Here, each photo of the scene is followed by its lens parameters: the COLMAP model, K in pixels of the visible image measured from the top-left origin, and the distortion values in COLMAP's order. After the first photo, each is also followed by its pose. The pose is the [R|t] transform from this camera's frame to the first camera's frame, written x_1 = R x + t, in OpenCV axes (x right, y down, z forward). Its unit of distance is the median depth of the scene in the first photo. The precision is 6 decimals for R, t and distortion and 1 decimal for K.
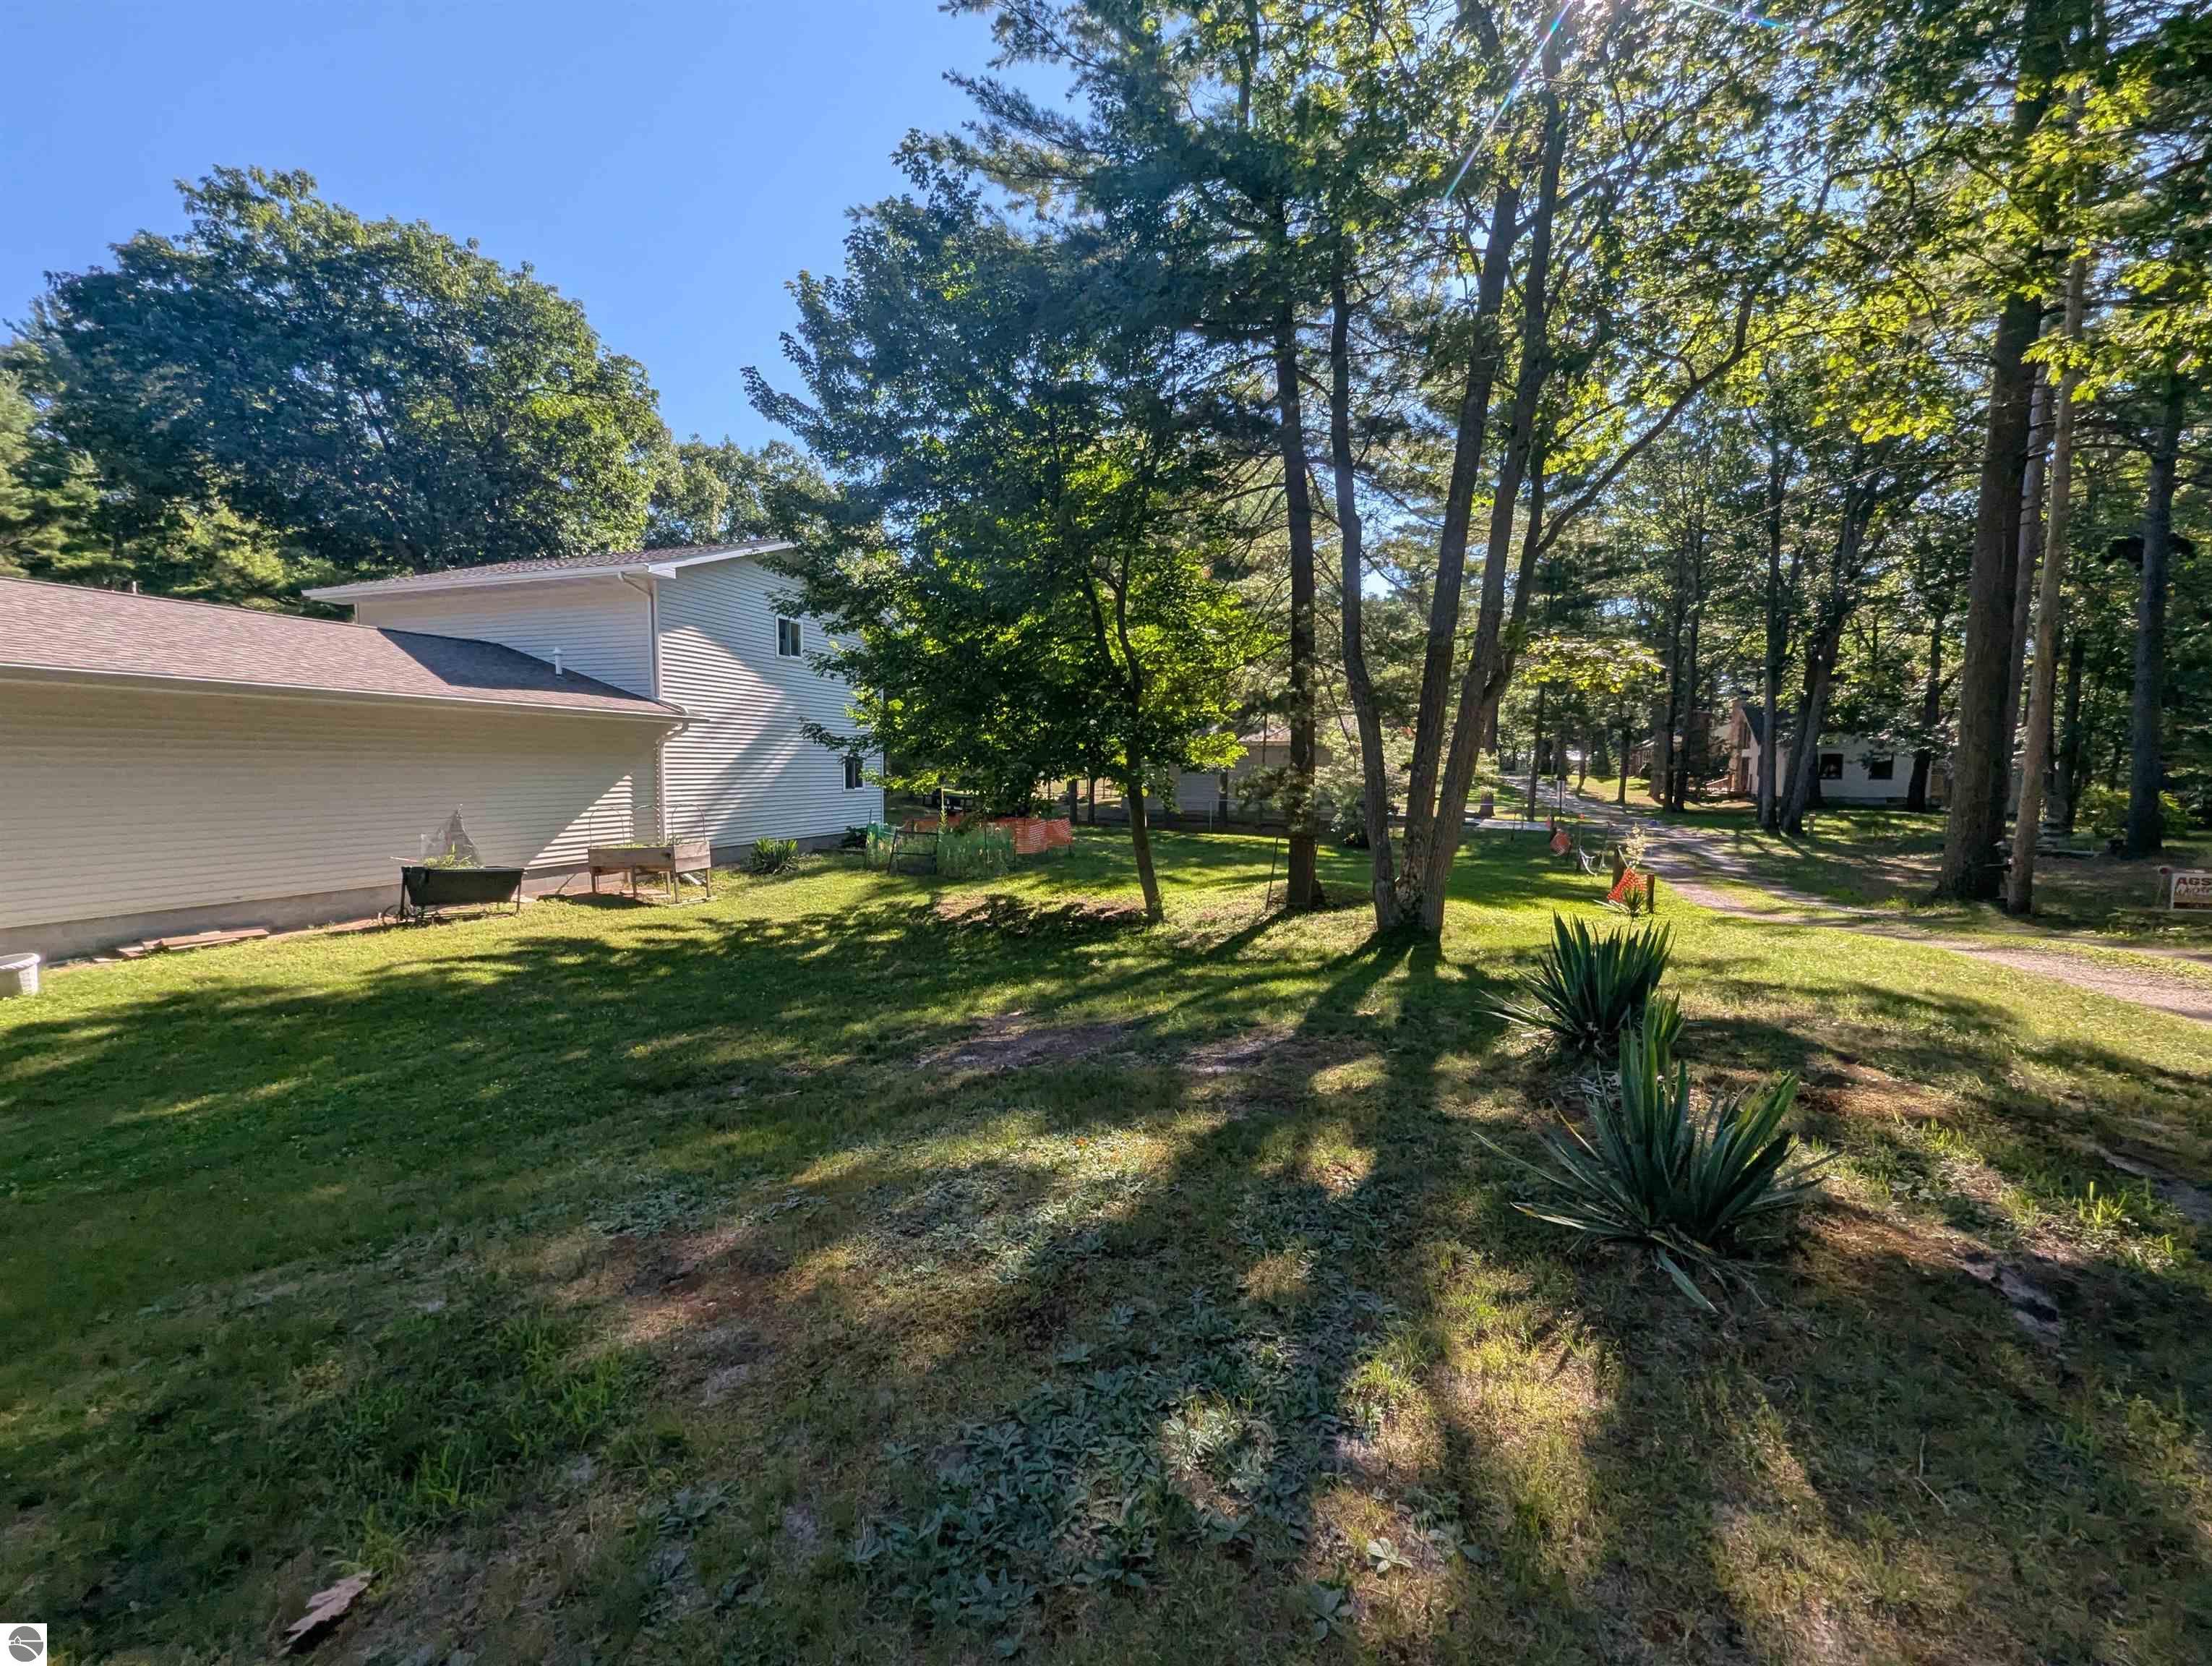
lens RADIAL K [[915.0, 0, 1104.5], [0, 915.0, 834.8], [0, 0, 1]] dist [0.002439, -0.002058]
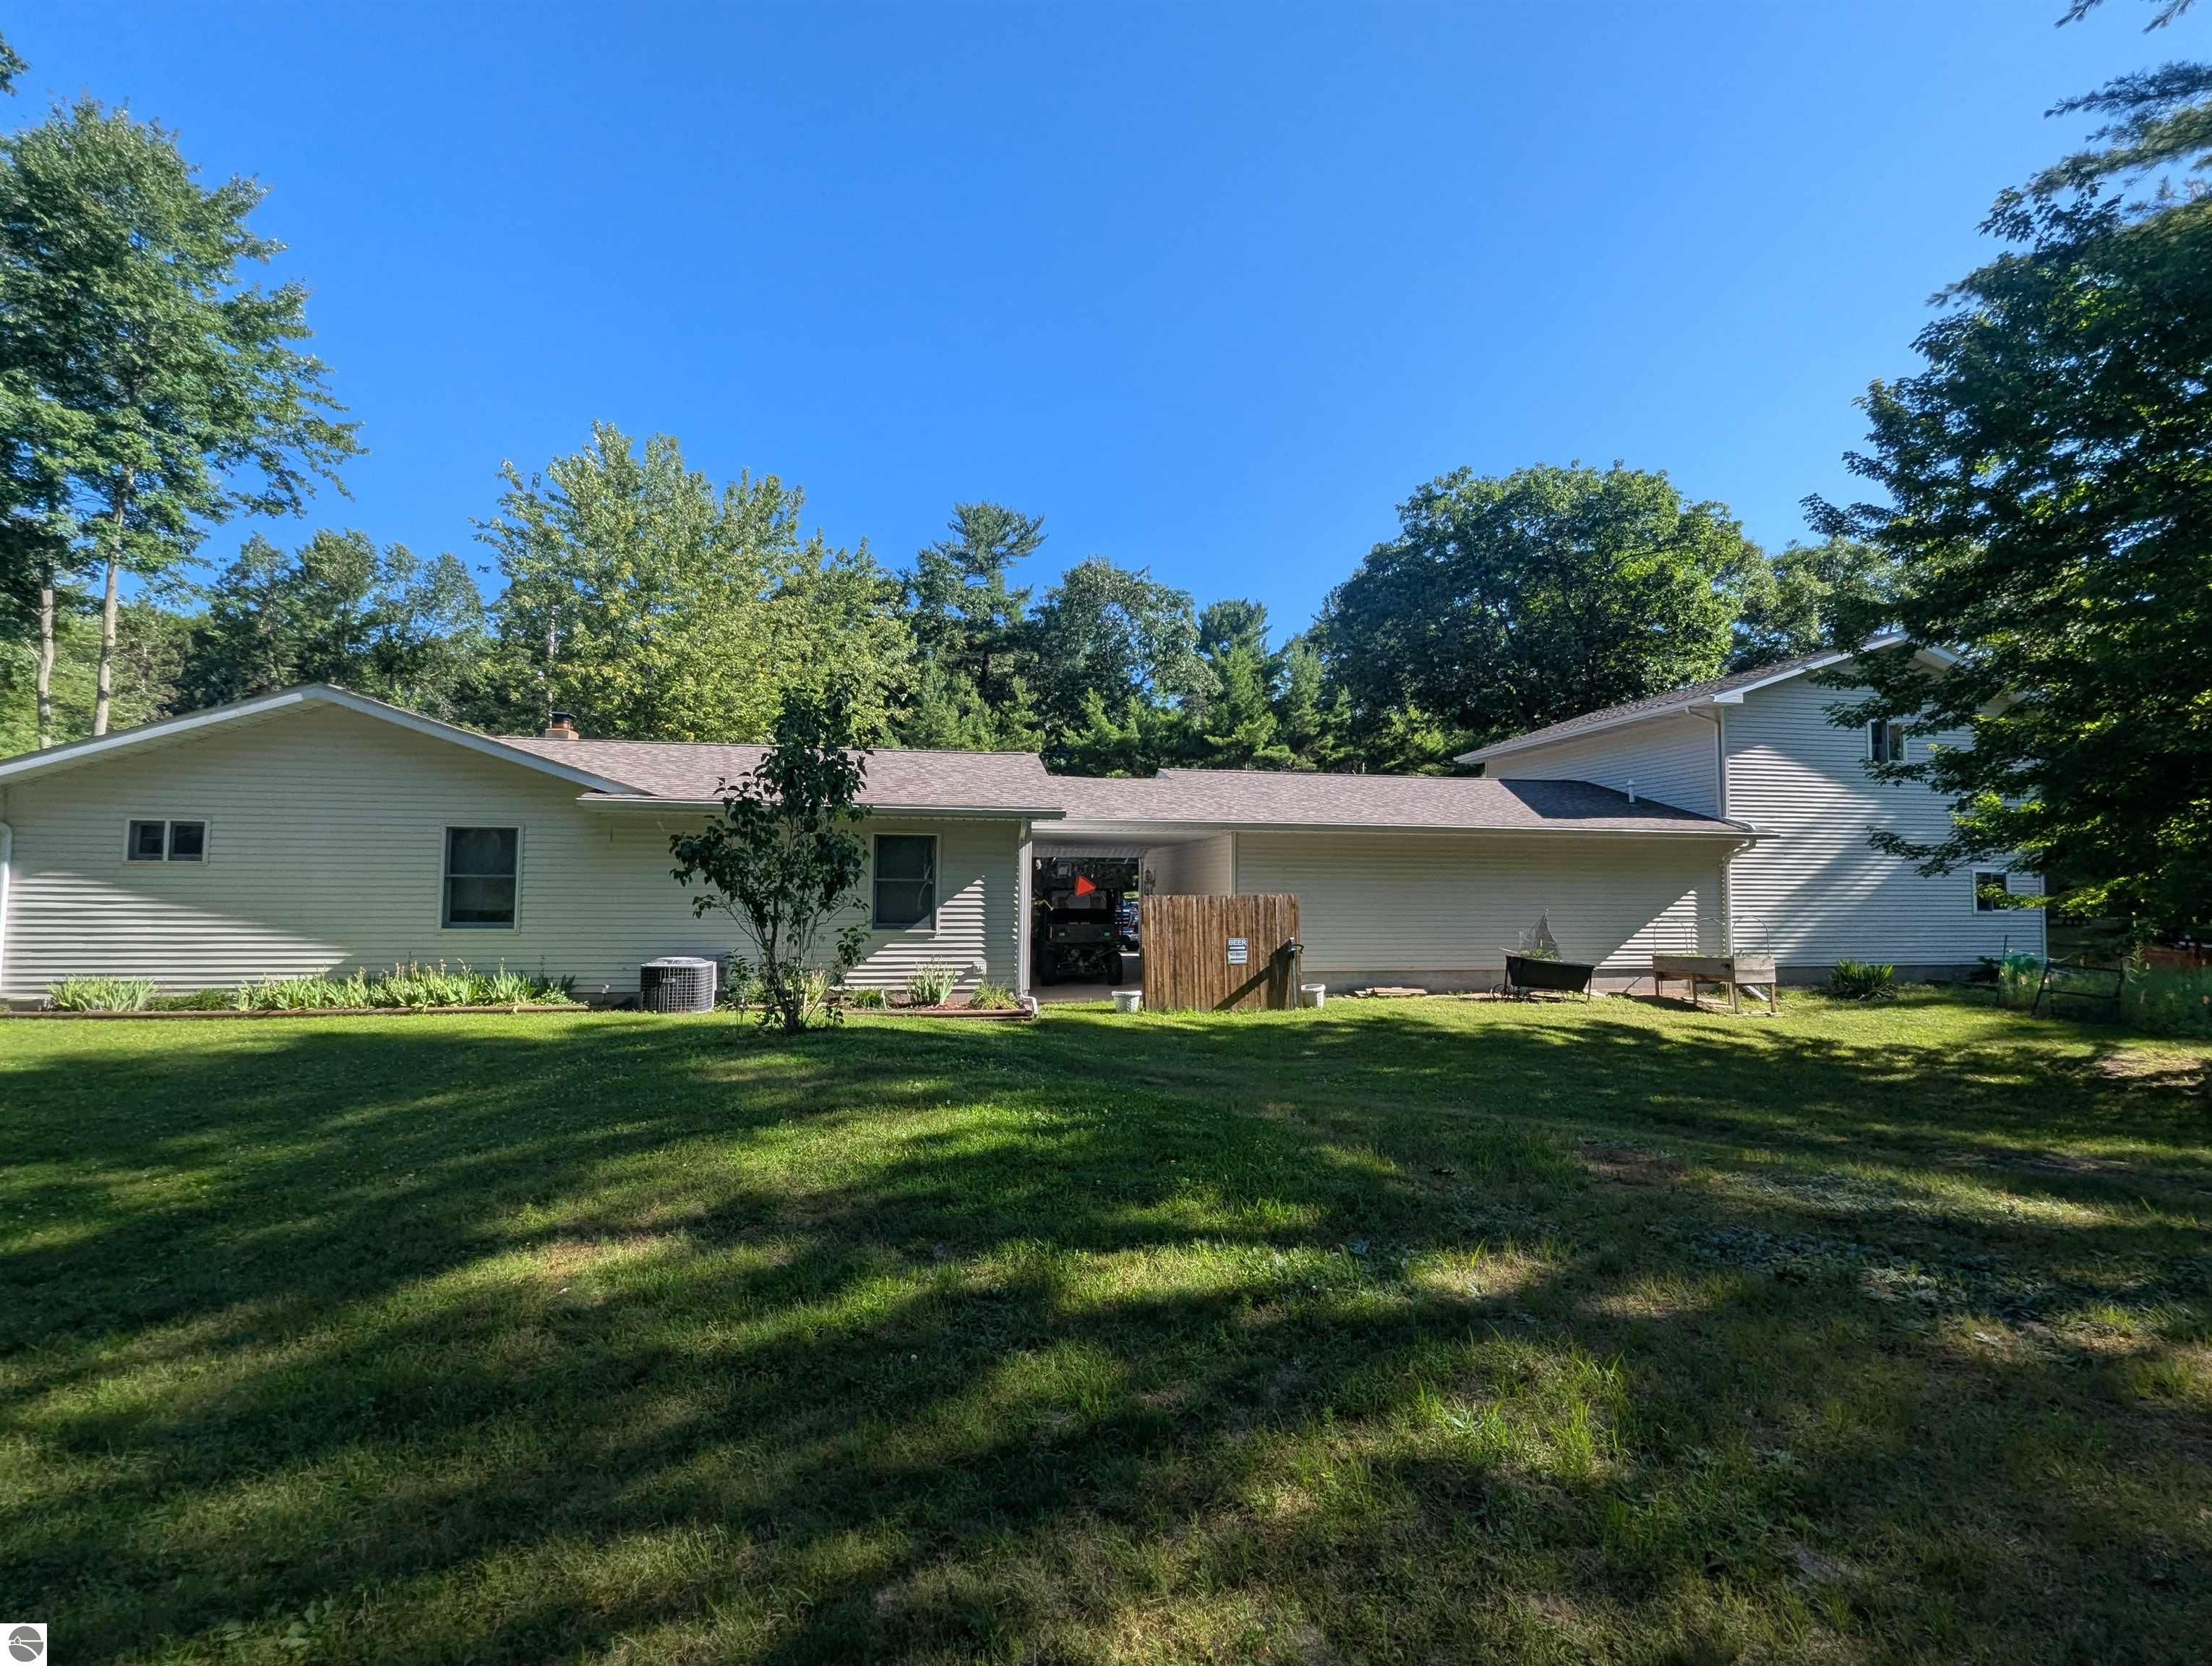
lens RADIAL K [[915.0, 0, 1102.0], [0, 915.0, 834.8], [0, 0, 1]] dist [0.002439, -0.002058]
pose [[0.470255, -0.049286, -0.881153, 0.104168], [-0.070568, 0.993143, -0.093210, 0.019438], [0.879705, 0.106013, 0.463553, -0.116621]]
